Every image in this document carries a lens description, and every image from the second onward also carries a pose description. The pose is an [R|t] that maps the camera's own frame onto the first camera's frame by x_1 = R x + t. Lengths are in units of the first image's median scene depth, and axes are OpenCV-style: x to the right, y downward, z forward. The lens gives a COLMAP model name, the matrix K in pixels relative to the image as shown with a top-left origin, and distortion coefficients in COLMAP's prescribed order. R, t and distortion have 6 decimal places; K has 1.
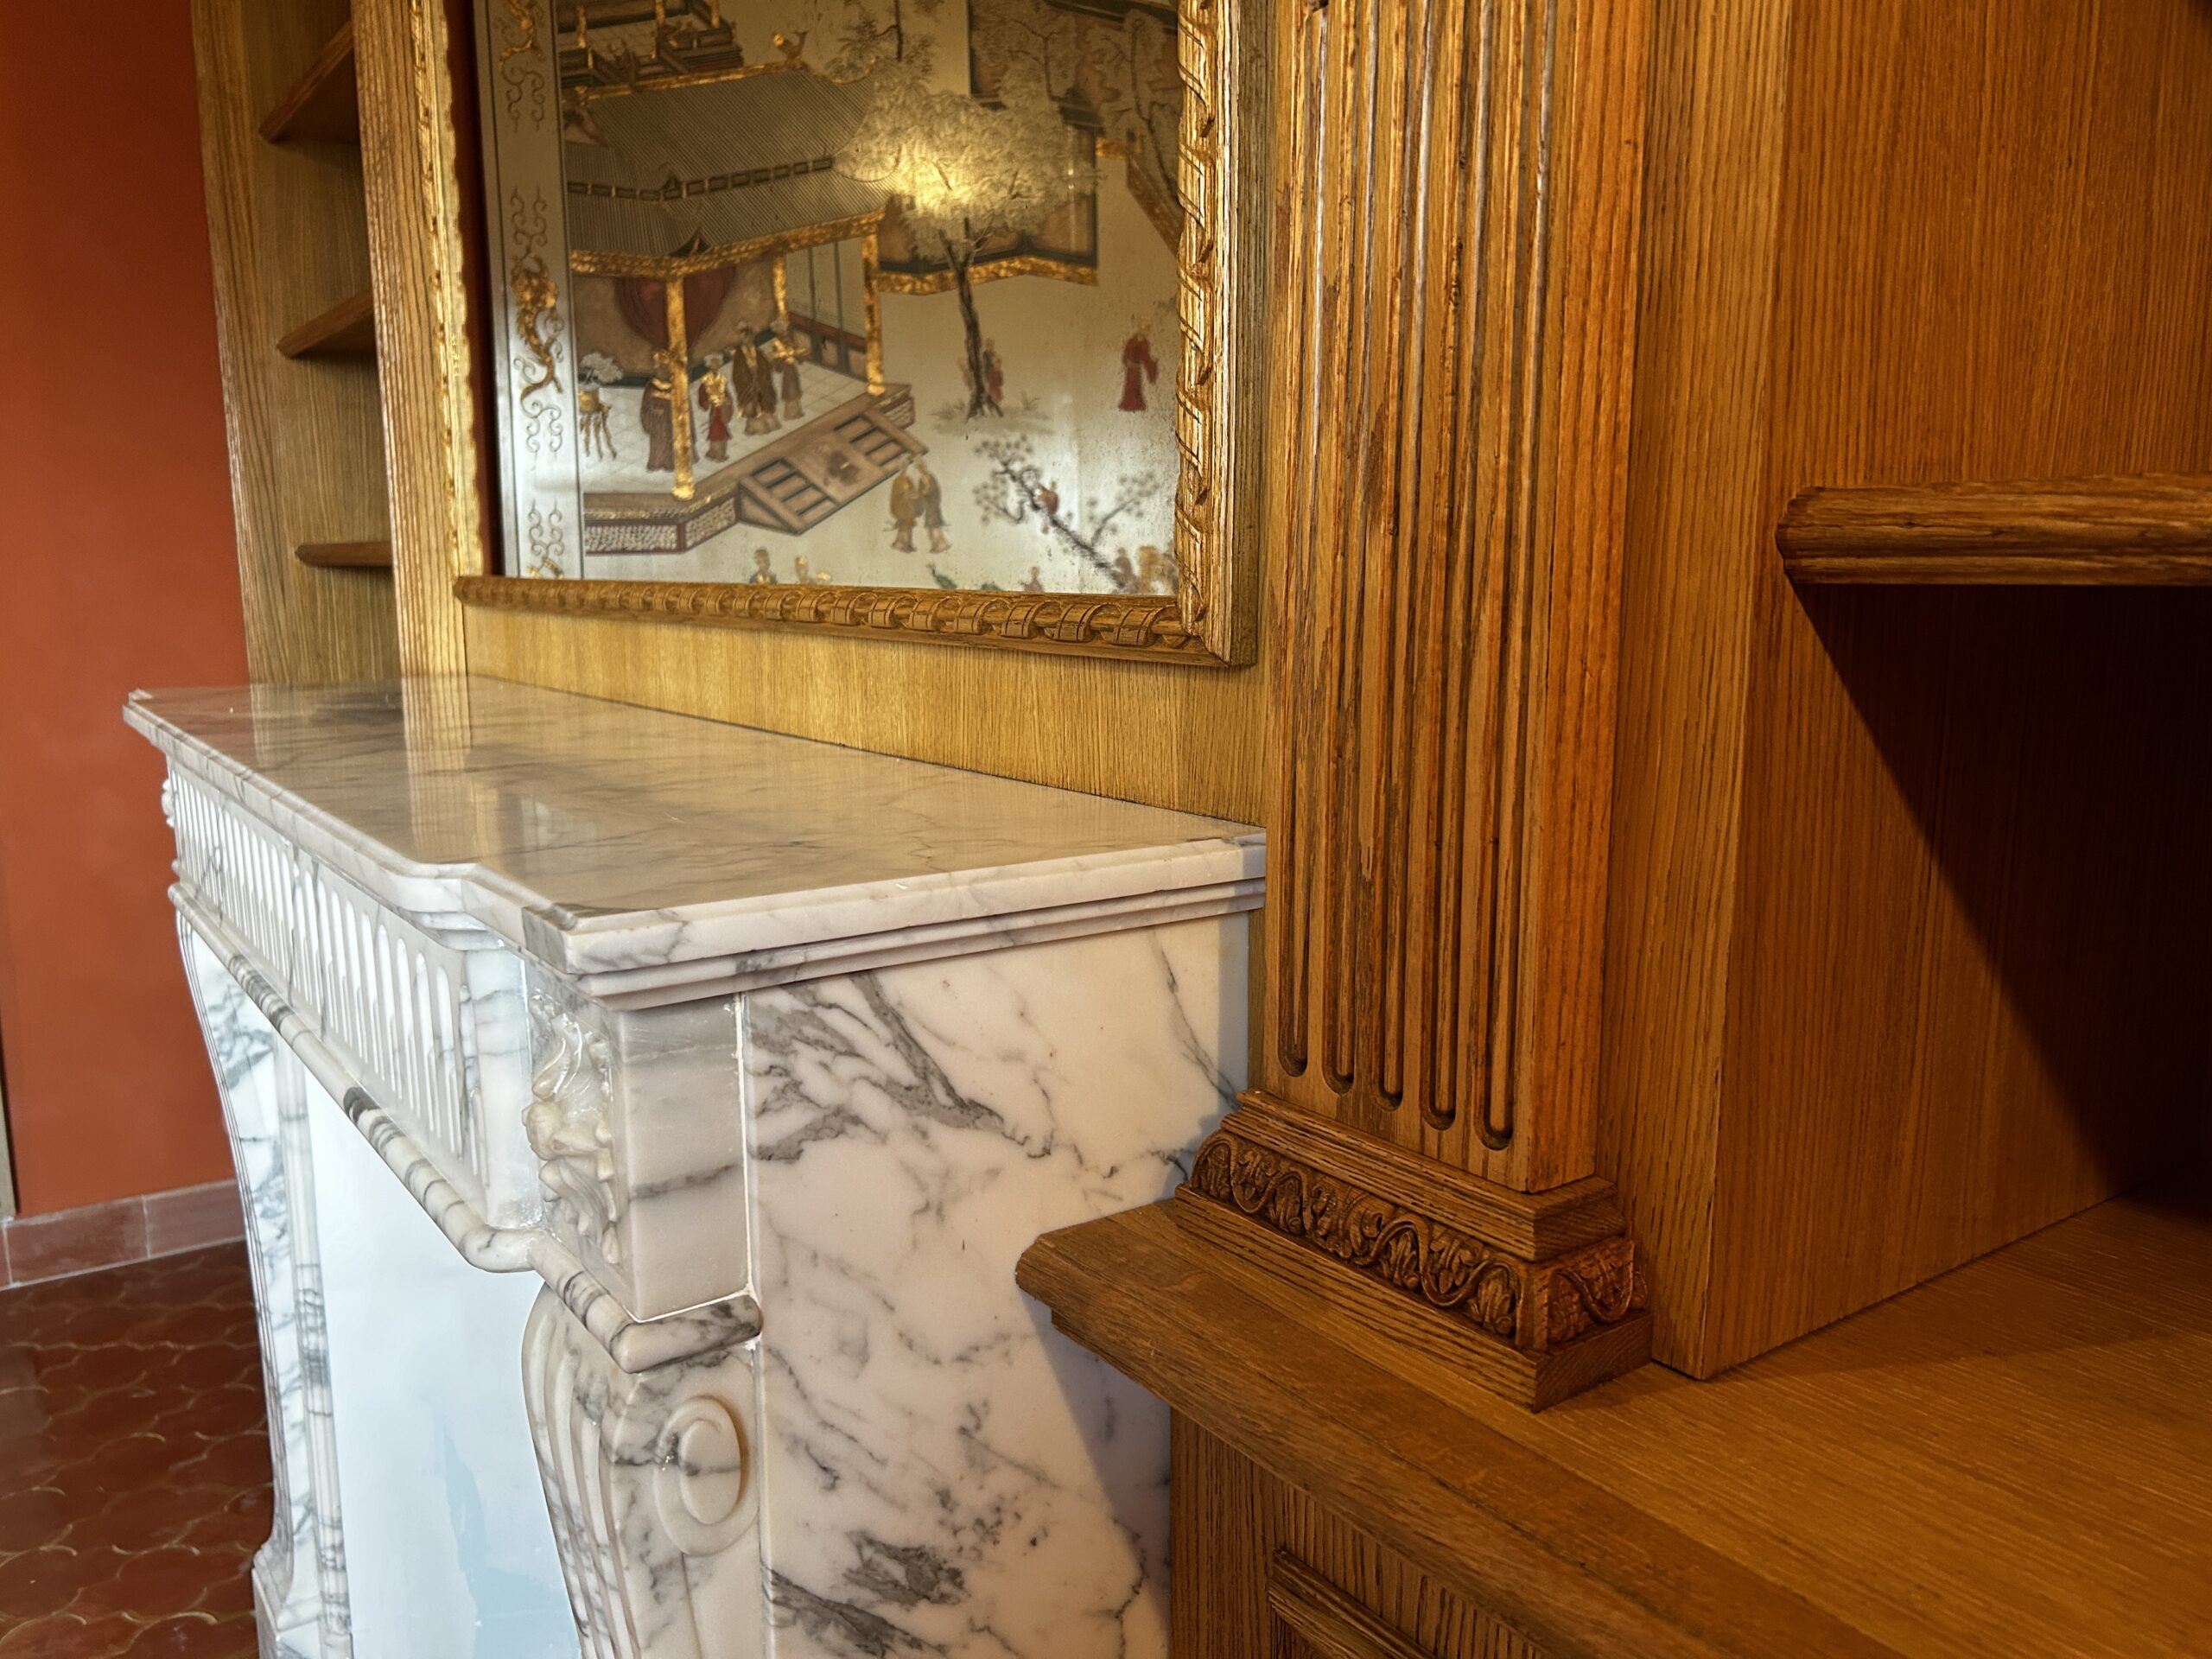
lens RADIAL K [[1682.2, 0, 1125.7], [0, 1682.2, 841.9], [0, 0, 1]] dist [0.034818, -0.056418]
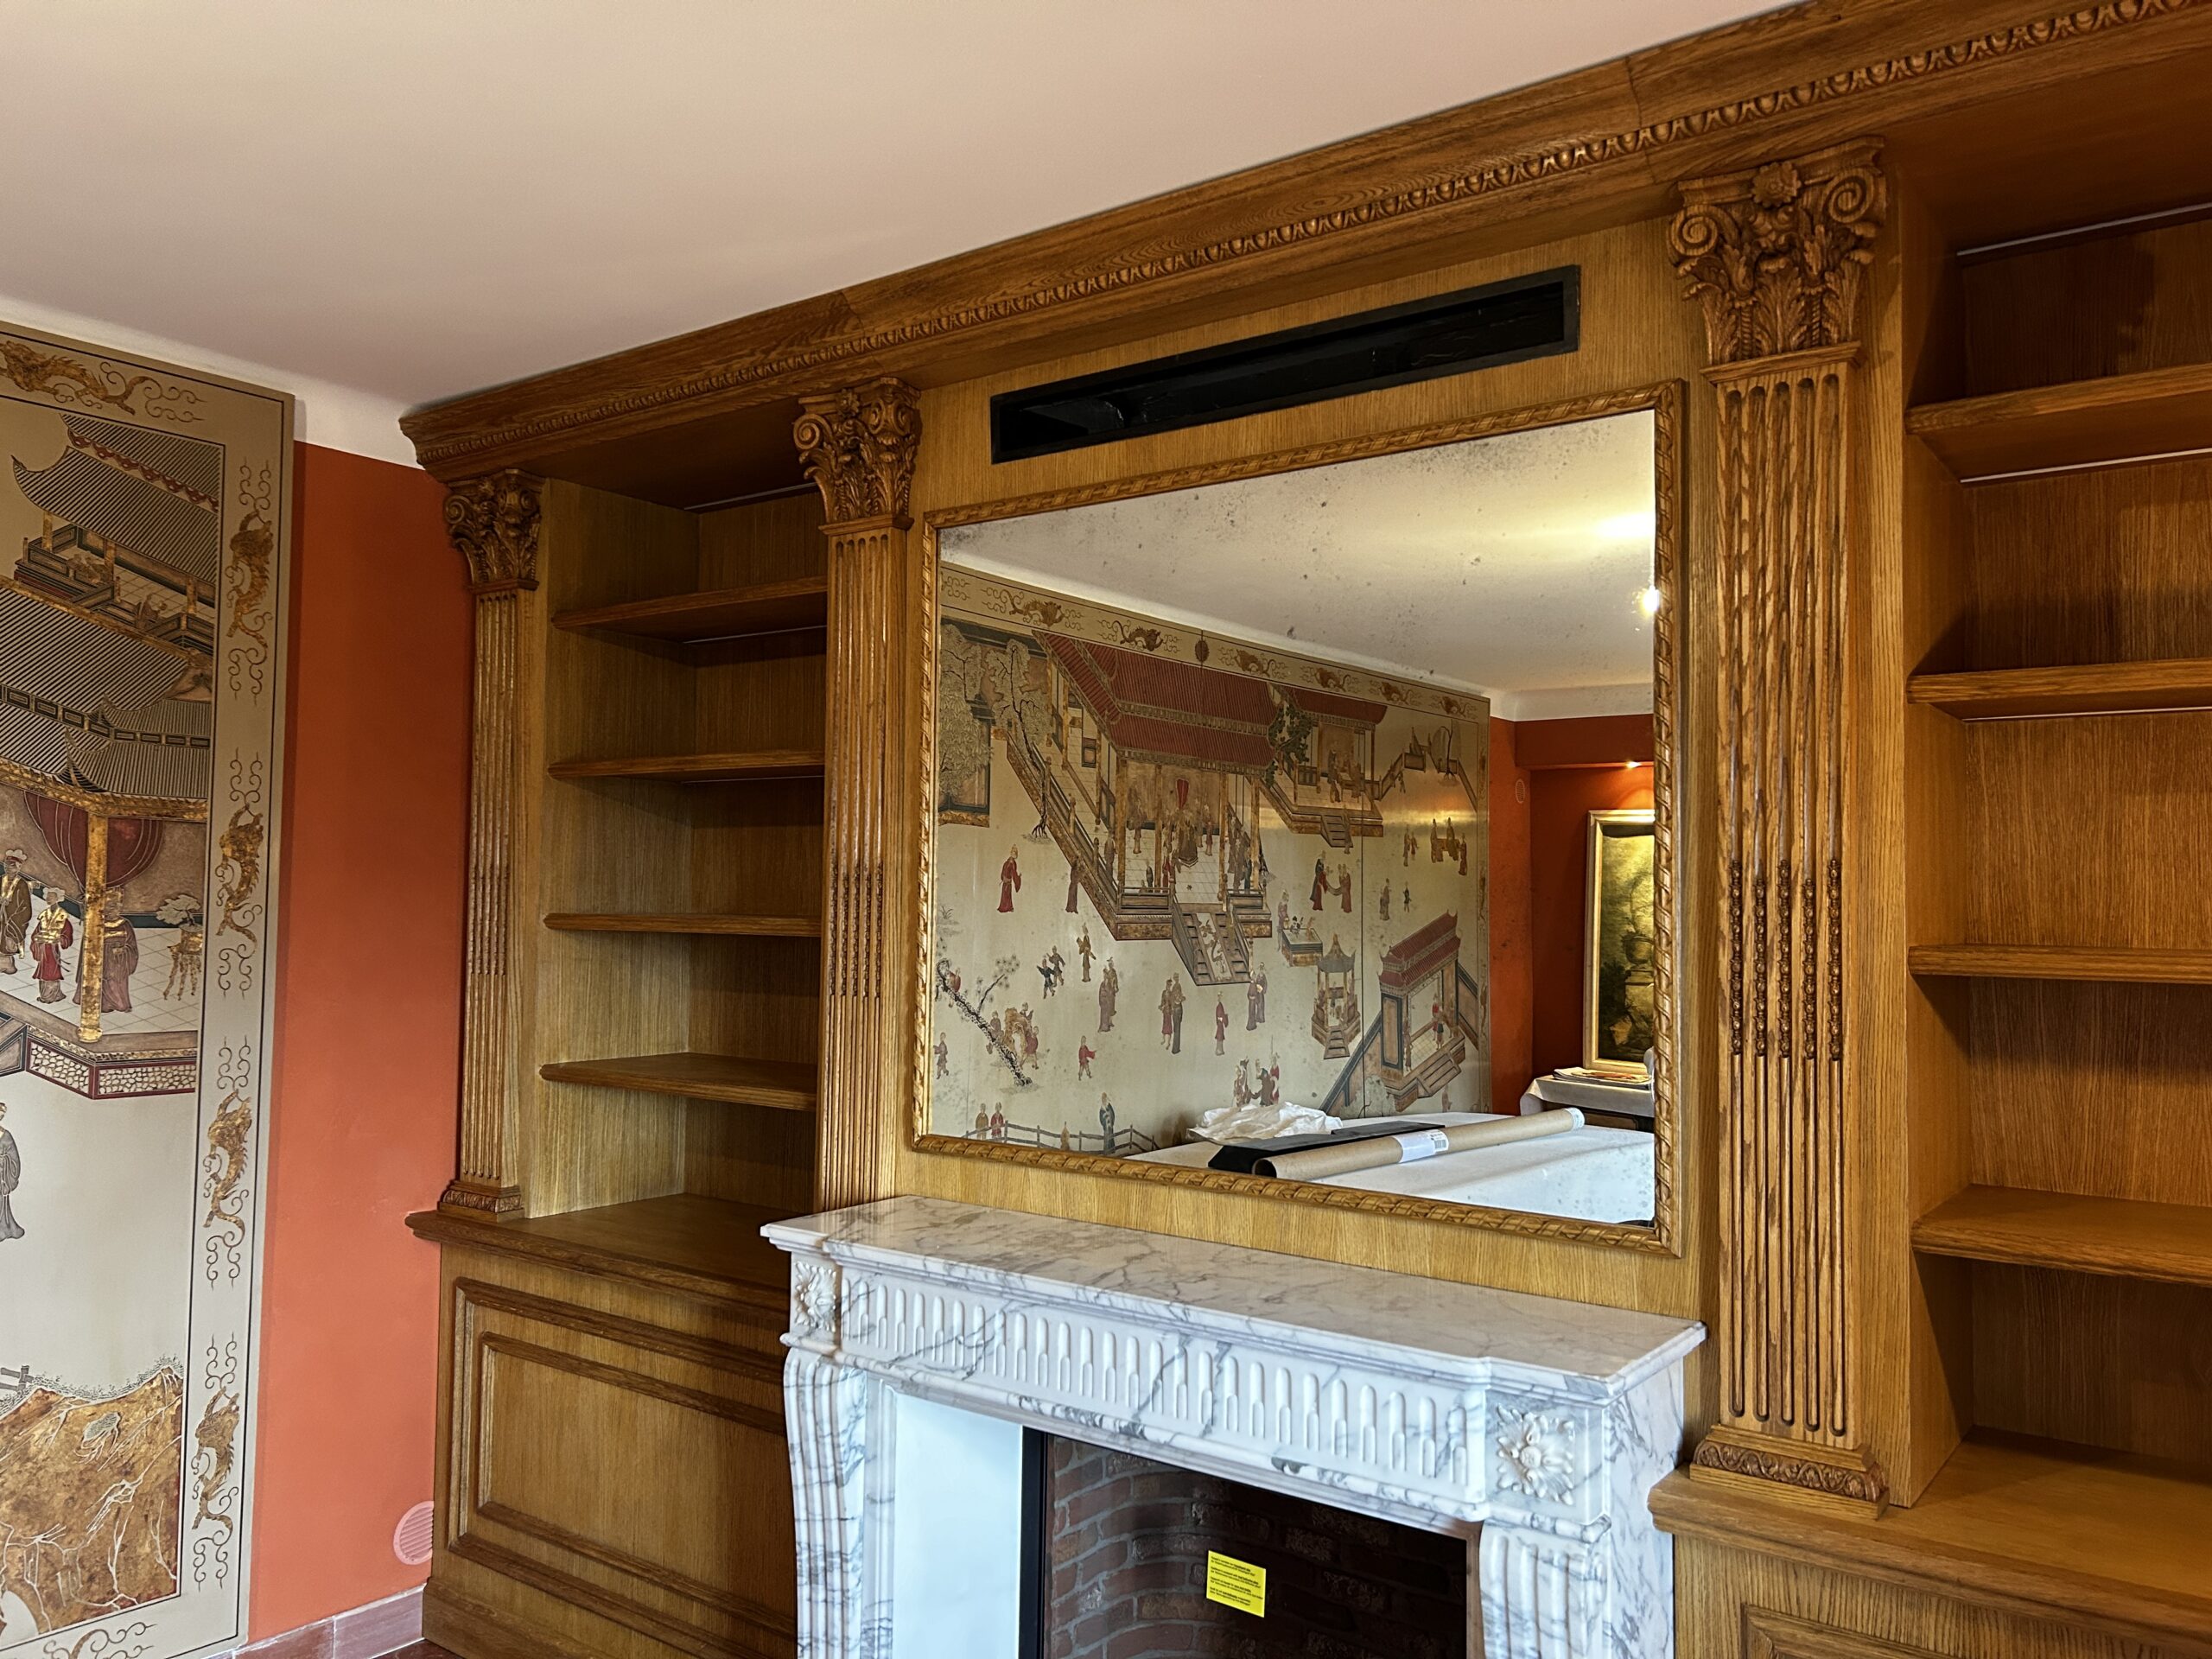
lens RADIAL K [[1650.2, 0, 1106.0], [0, 1650.2, 829.5], [0, 0, 1]] dist [0.051099, -0.043202]
pose [[0.949536, 0.026703, 0.312520, -1.746782], [0.037264, 0.979709, -0.196930, -0.302657], [-0.311438, 0.198638, 0.929274, -1.399803]]
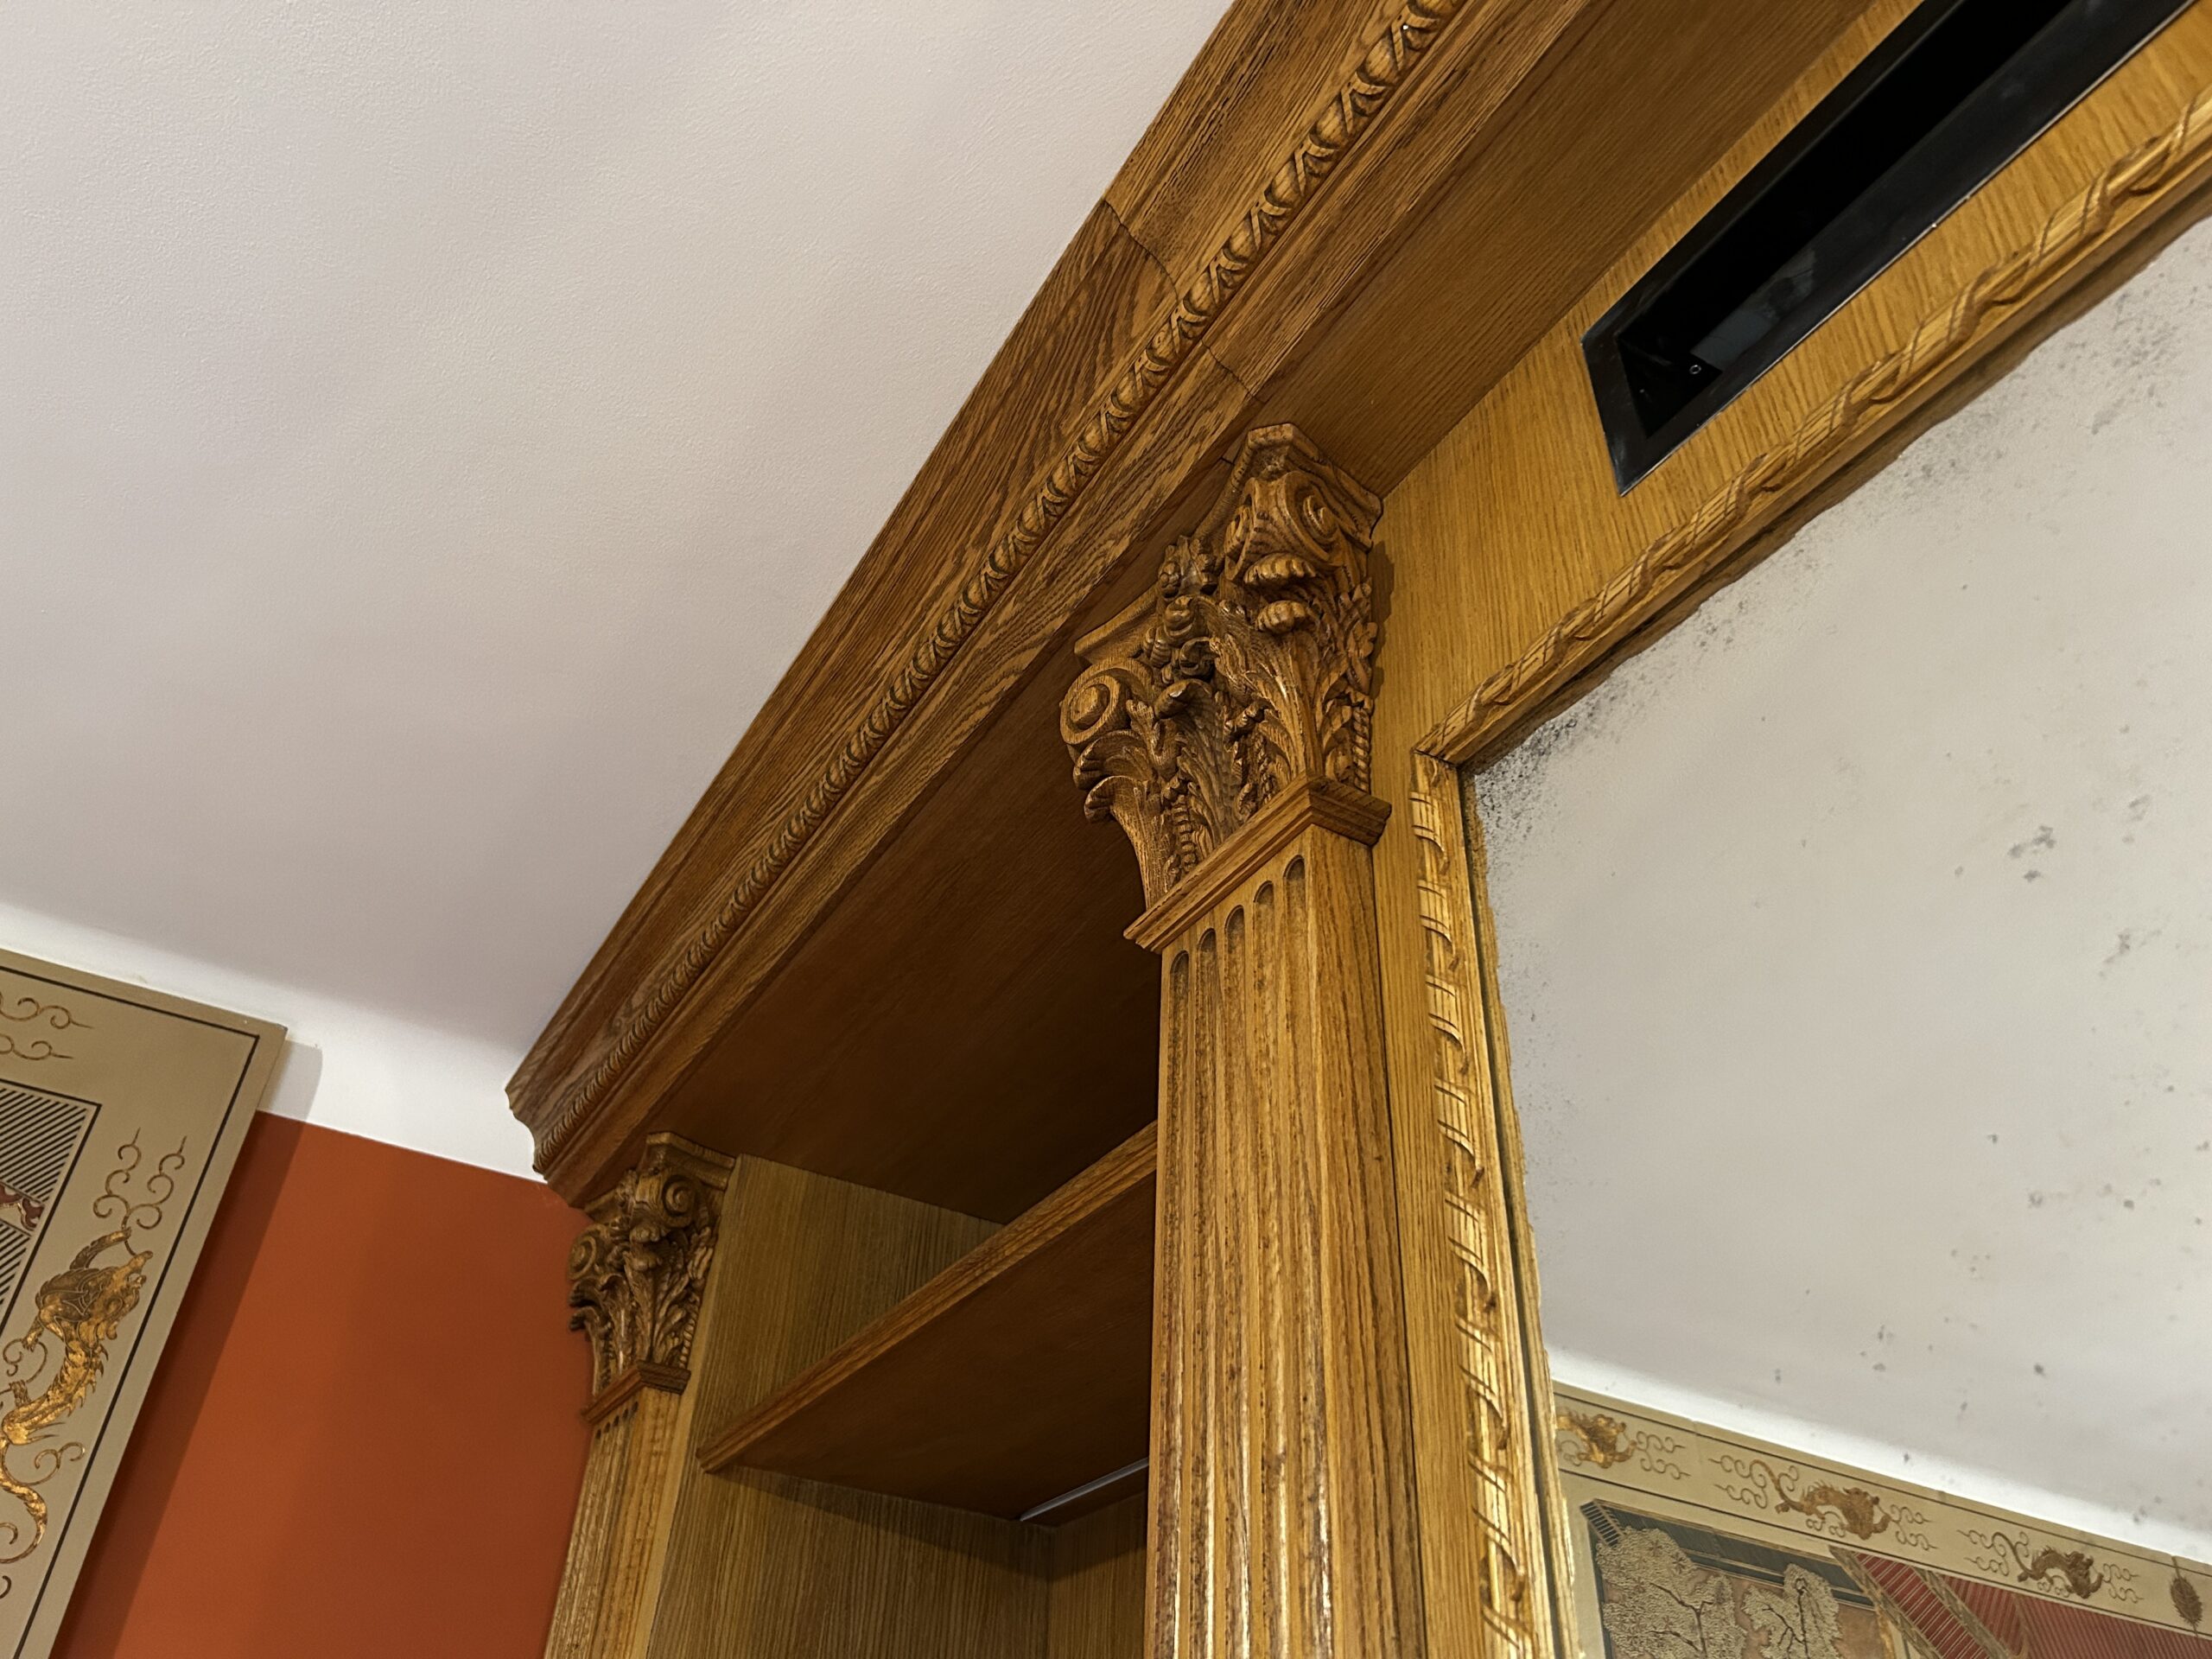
lens RADIAL K [[1682.2, 0, 1125.7], [0, 1682.2, 841.9], [0, 0, 1]] dist [0.034818, -0.056418]
pose [[0.996897, -0.007112, -0.078398, -1.067536], [-0.051285, 0.696888, -0.715343, -0.932714], [0.059722, 0.717144, 0.694361, 1.416923]]
